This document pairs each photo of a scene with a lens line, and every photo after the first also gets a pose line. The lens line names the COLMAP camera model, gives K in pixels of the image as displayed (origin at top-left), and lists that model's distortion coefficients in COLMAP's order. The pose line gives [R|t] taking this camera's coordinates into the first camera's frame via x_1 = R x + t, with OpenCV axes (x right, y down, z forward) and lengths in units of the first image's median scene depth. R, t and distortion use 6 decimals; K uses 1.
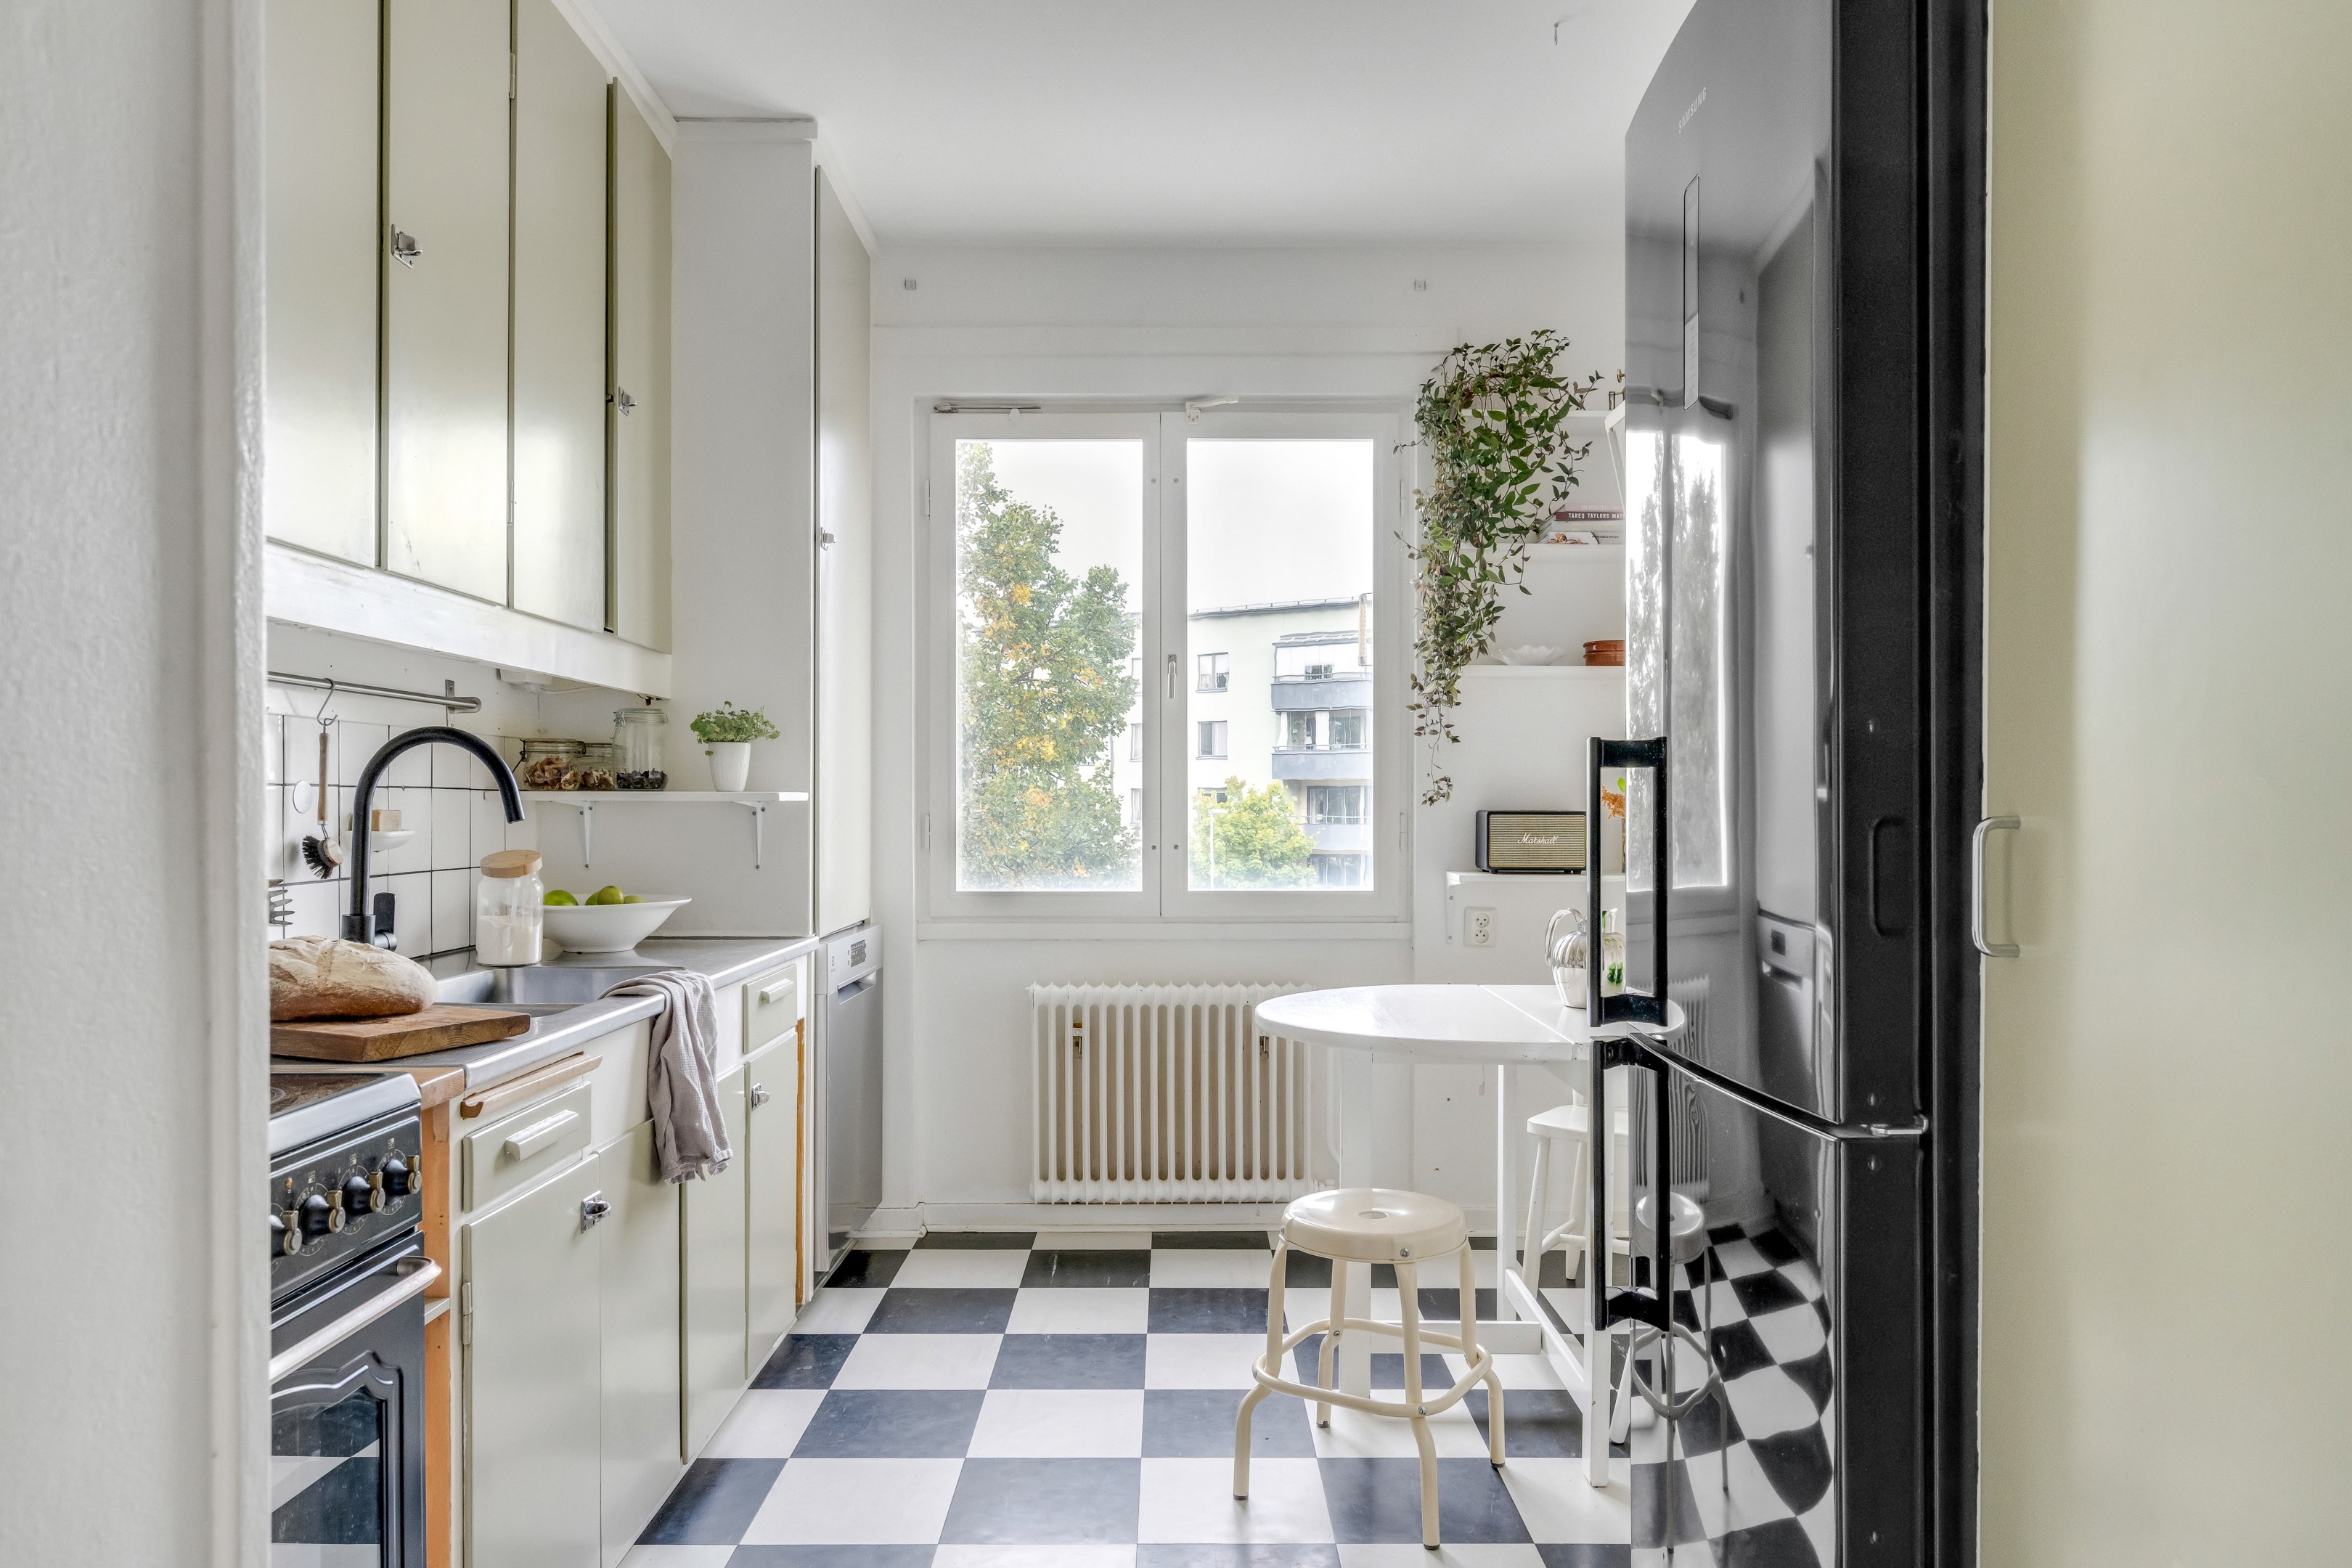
lens RADIAL K [[1466.8, 0, 1164.9], [0, 1466.8, 811.8], [0, 0, 1]] dist [-0.003134, -0.002516]
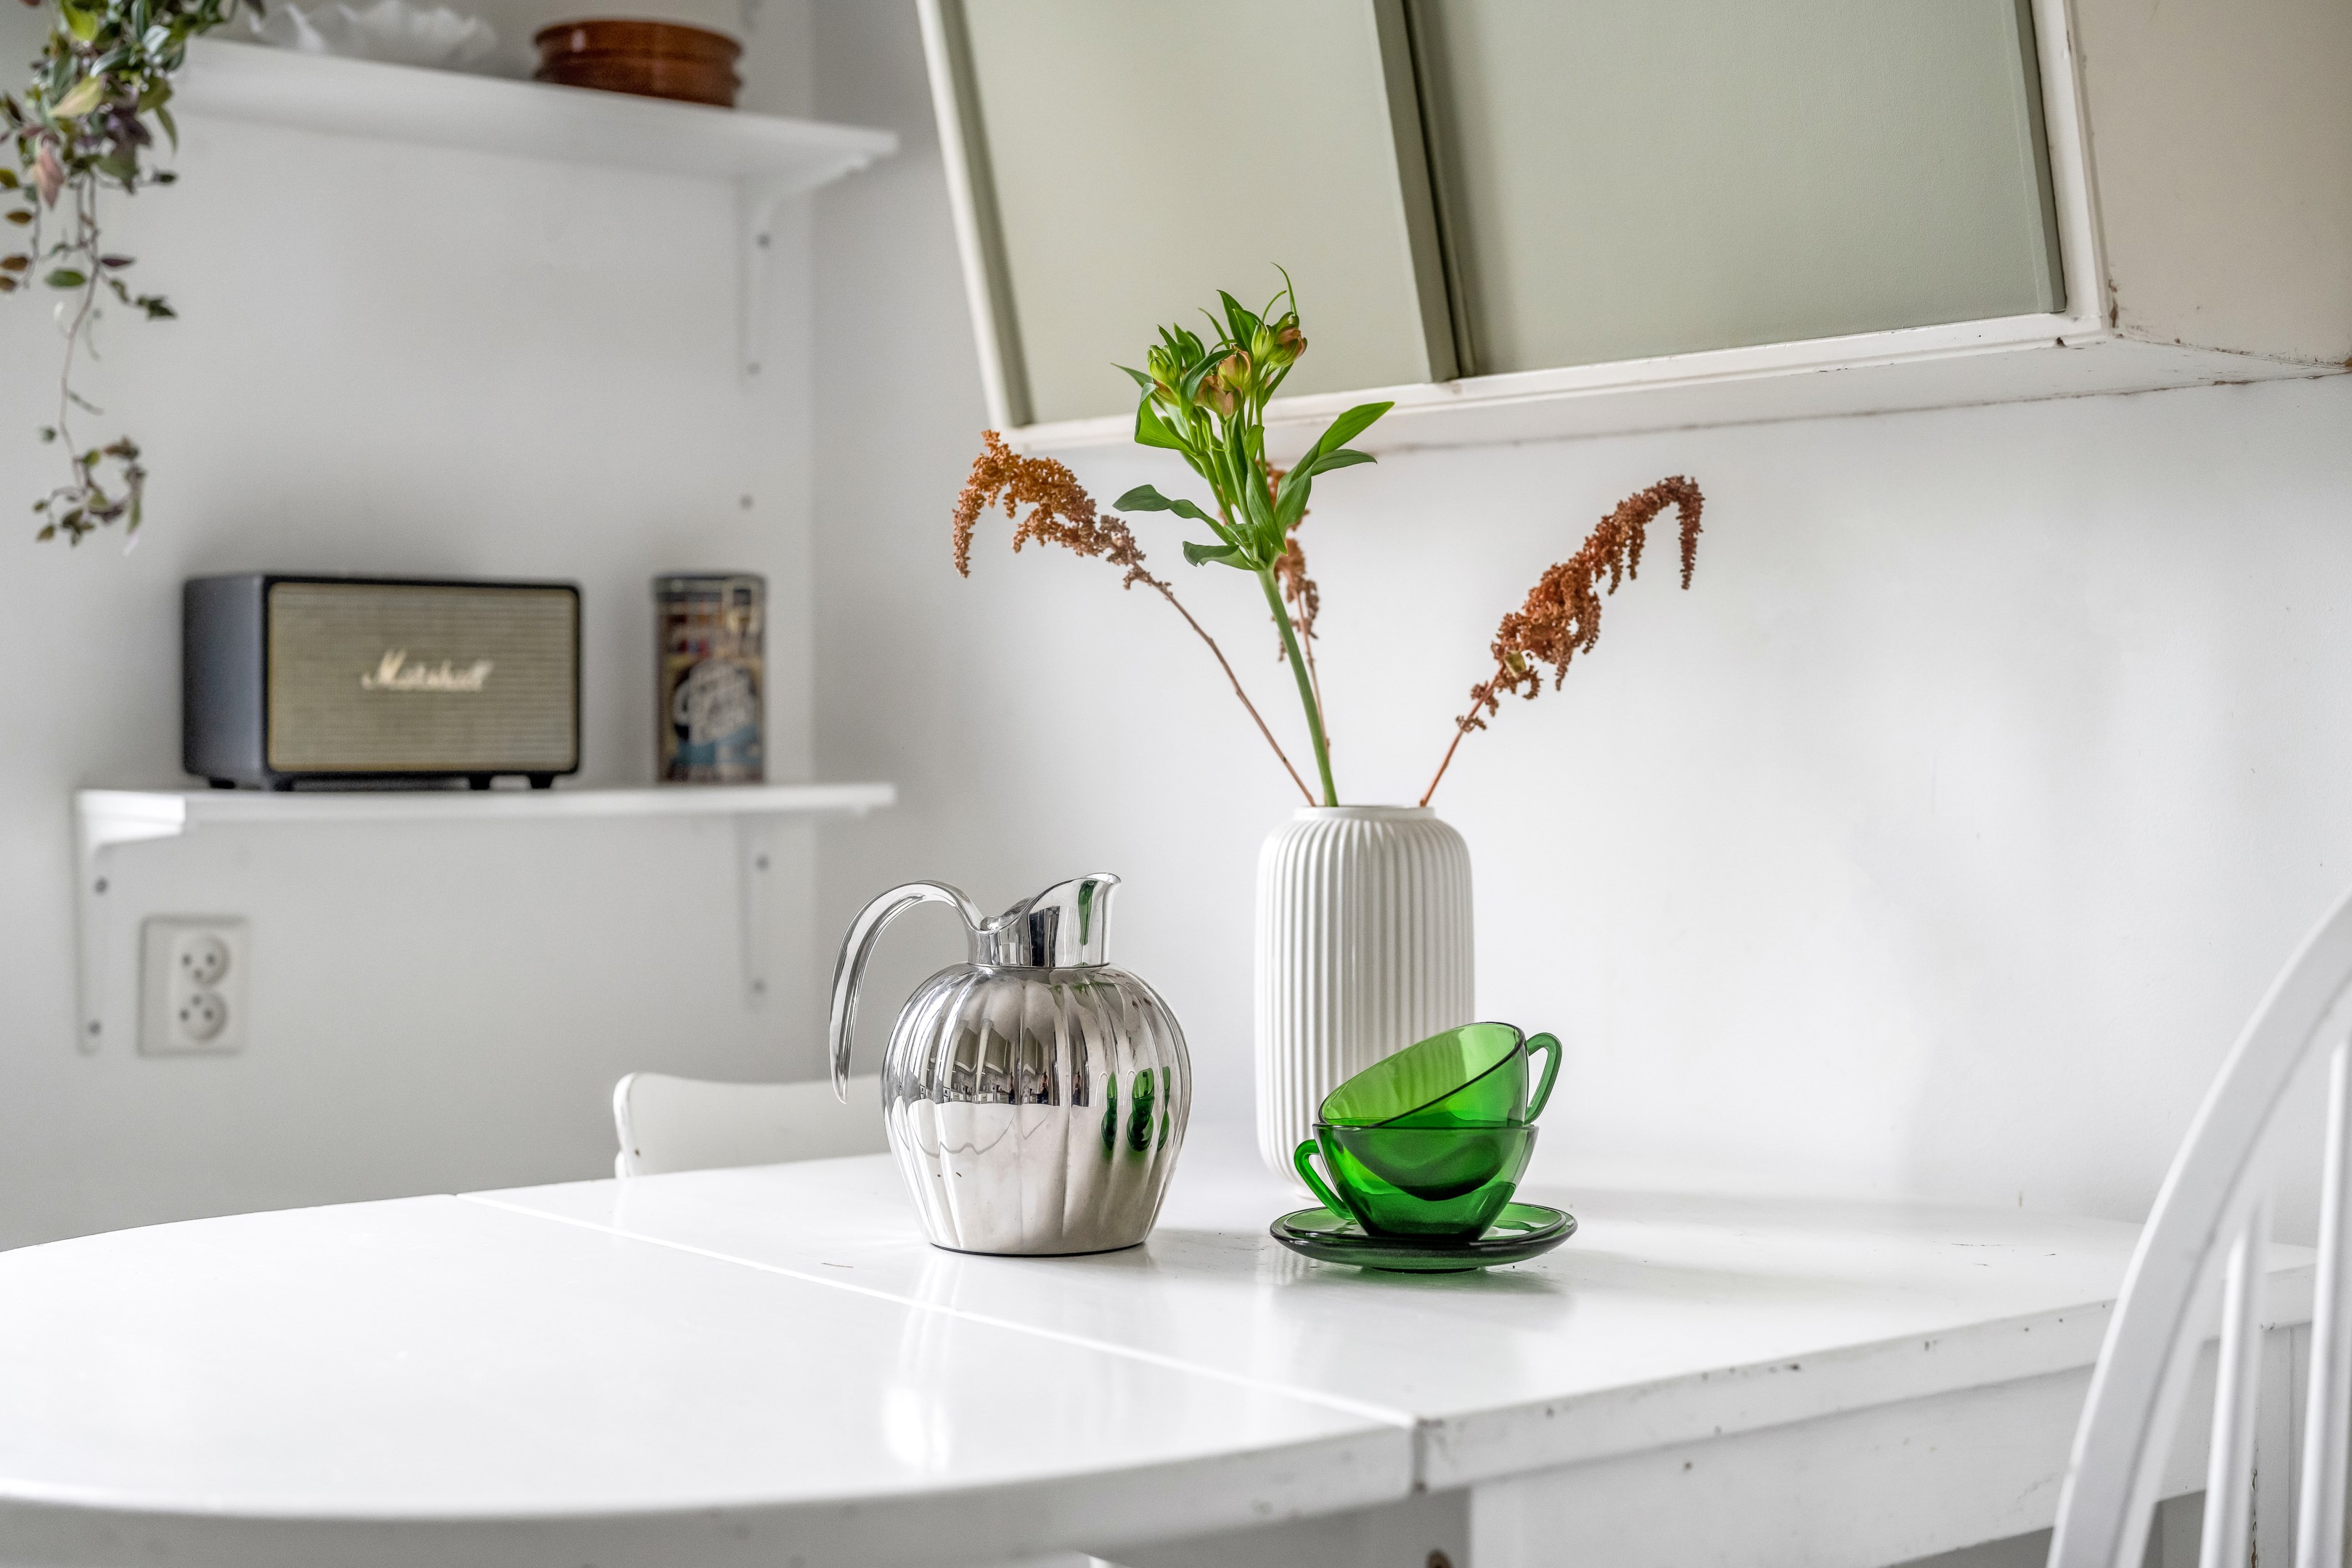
lens RADIAL K [[3394.4, 0, 1160.6], [0, 3394.4, 776.6], [0, 0, 1]] dist [-0.002207, 0.000000]
pose [[0.775461, -0.013781, 0.631245, -0.072646], [0.004403, 0.999856, 0.016419, 0.035709], [-0.631381, -0.009953, 0.775409, 0.468859]]
